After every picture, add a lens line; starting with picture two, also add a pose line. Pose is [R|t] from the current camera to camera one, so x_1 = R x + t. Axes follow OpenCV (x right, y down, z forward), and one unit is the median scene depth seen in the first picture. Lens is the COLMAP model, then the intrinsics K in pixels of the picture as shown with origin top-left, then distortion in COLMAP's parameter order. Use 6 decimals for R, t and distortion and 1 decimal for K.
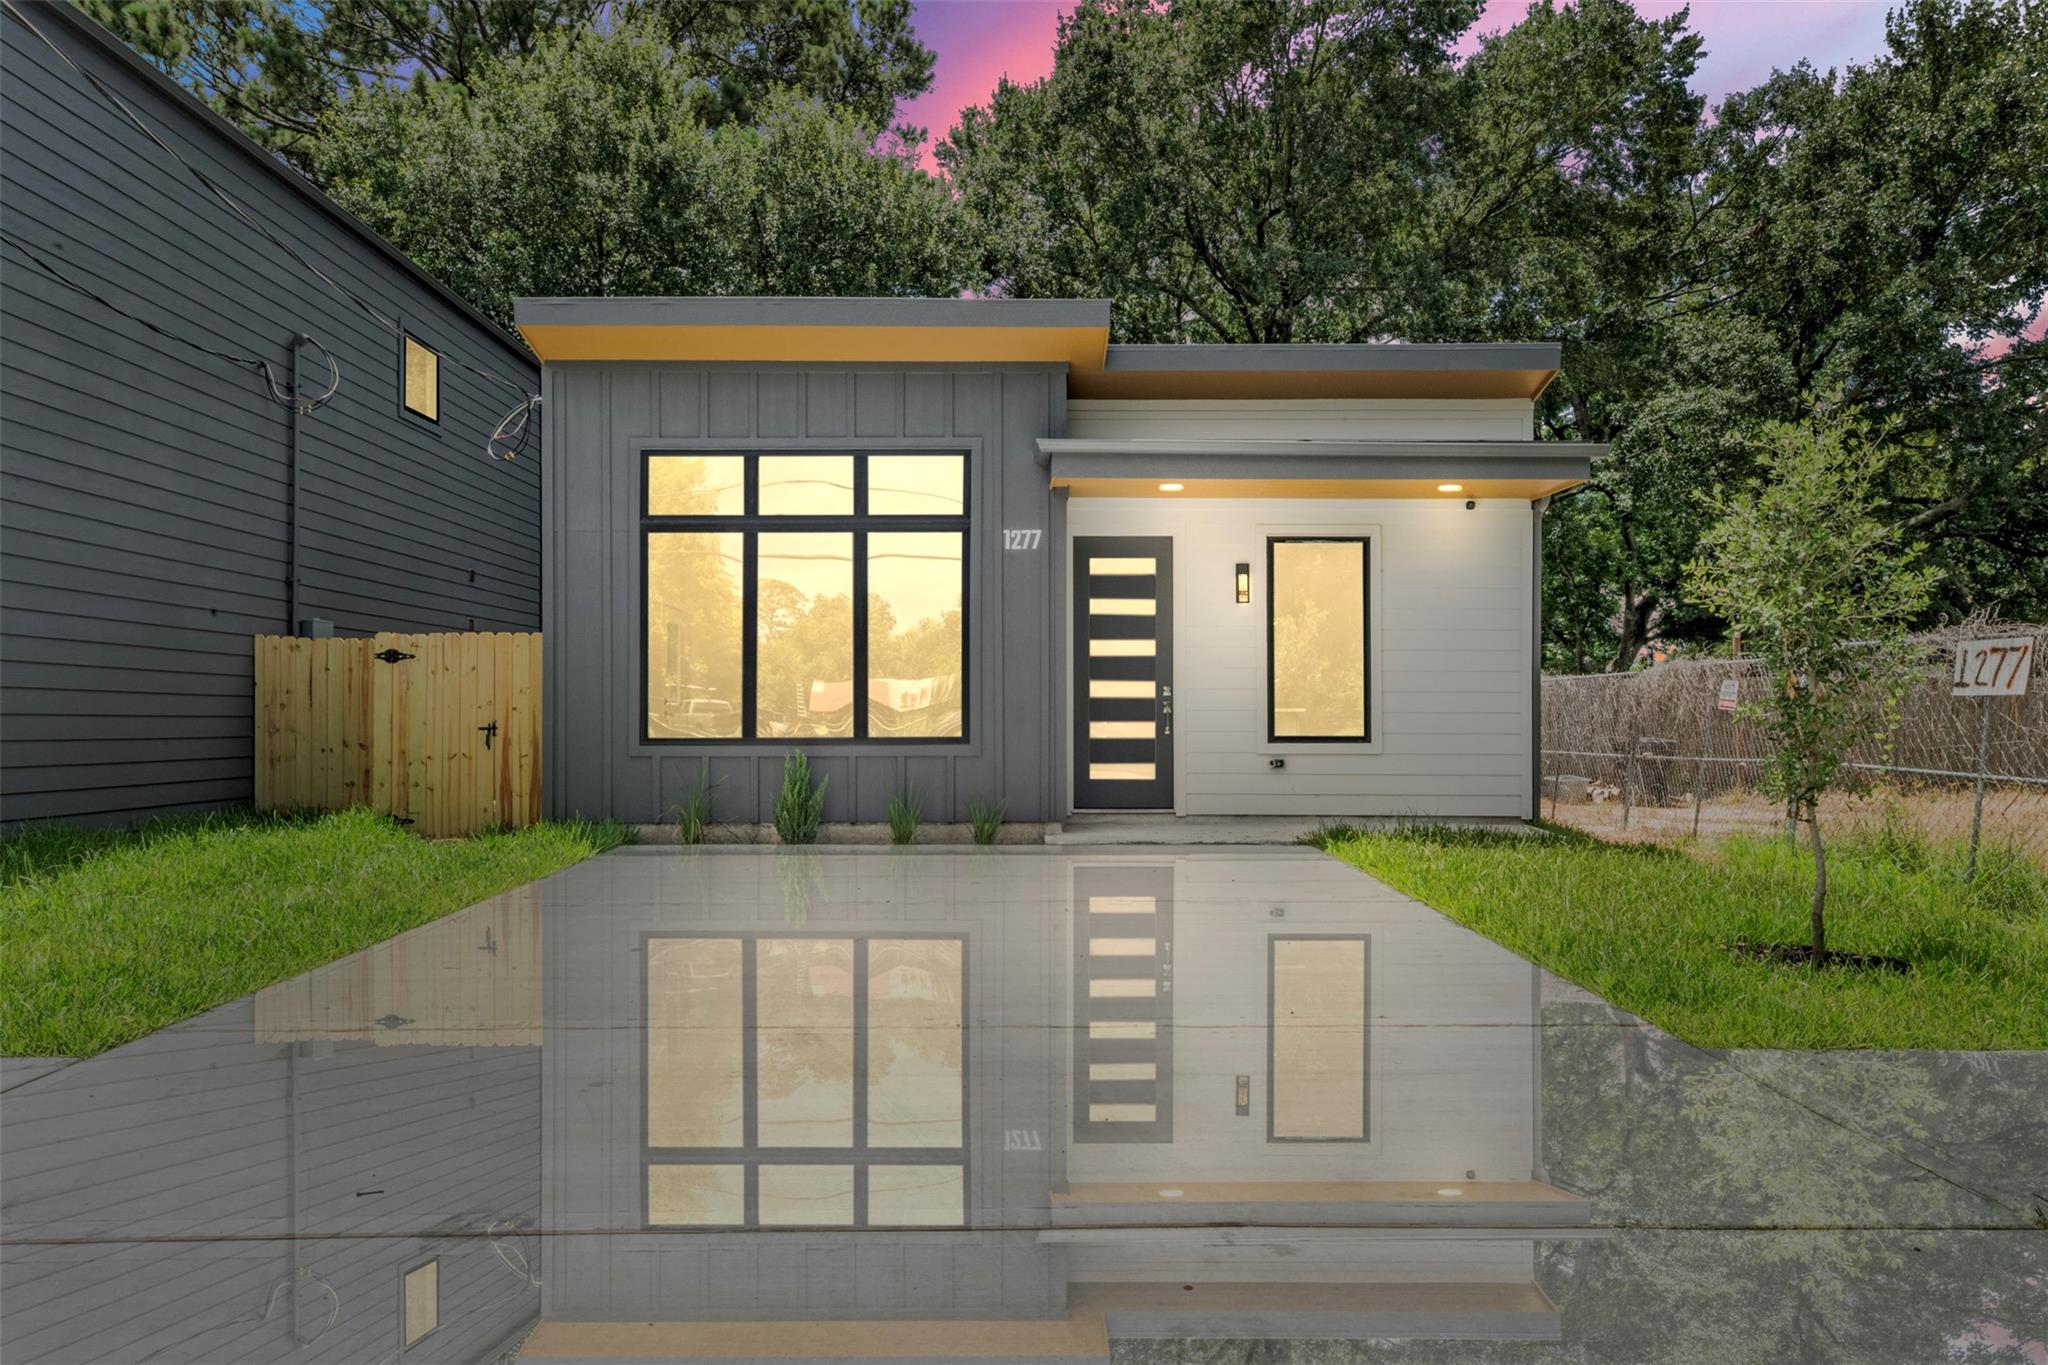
lens RADIAL K [[1340.1, 0, 1029.6], [0, 1340.1, 716.3], [0, 0, 1]] dist [0.010355, 0.018303]
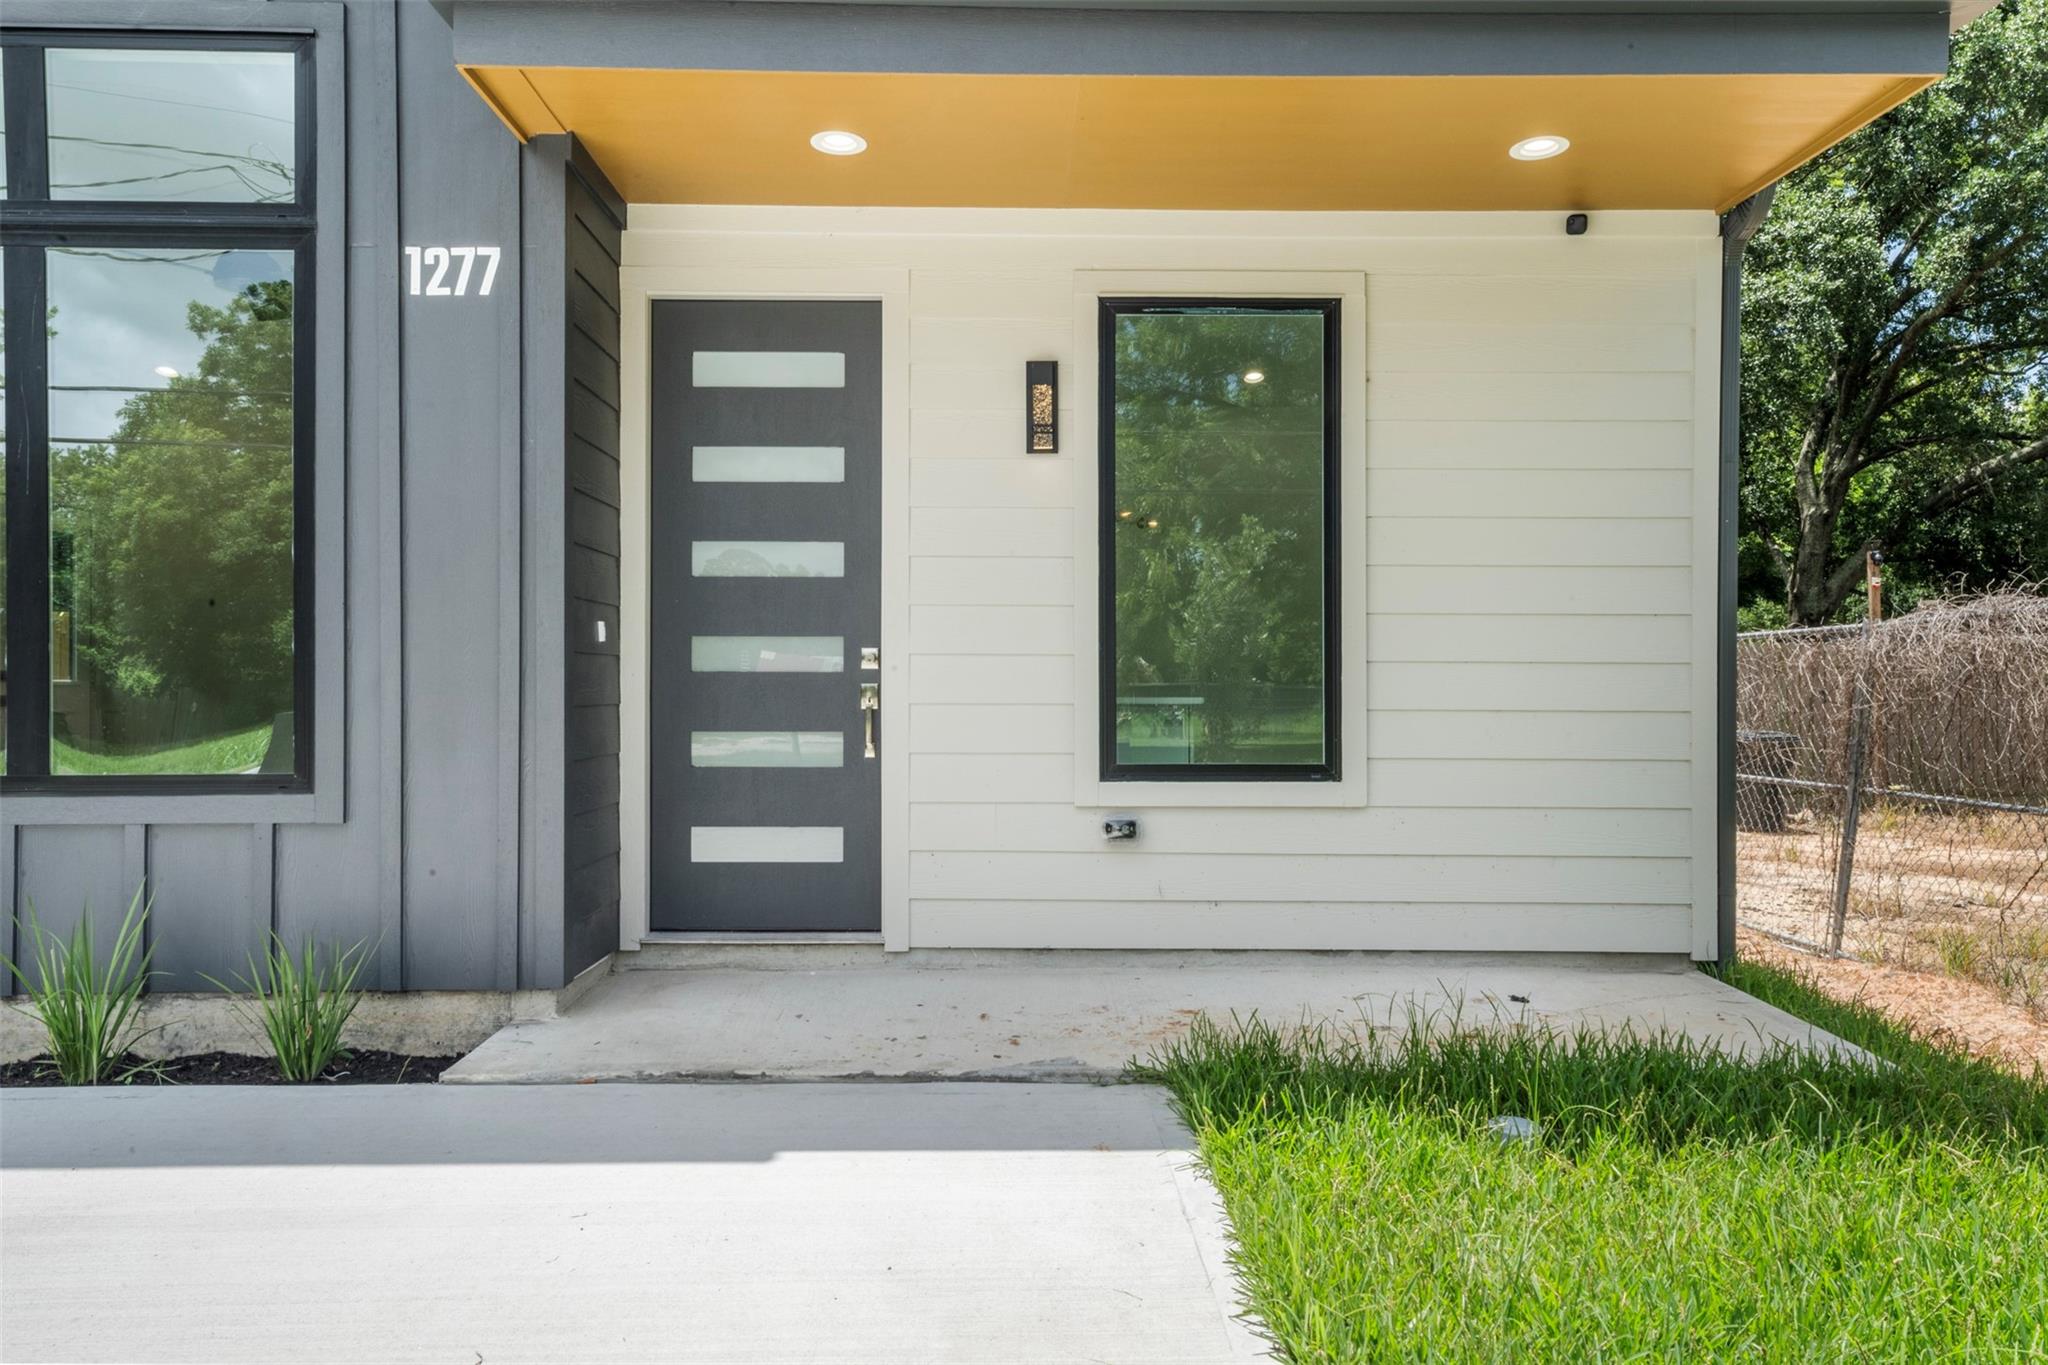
lens RADIAL K [[1340.1, 0, 1020.2], [0, 1340.1, 681.4], [0, 0, 1]] dist [0.010355, 0.018303]
pose [[0.999983, 0.003129, 0.004920, 0.149364], [-0.003119, 0.999993, -0.002118, -0.010735], [-0.004926, 0.002102, 0.999986, 0.569368]]
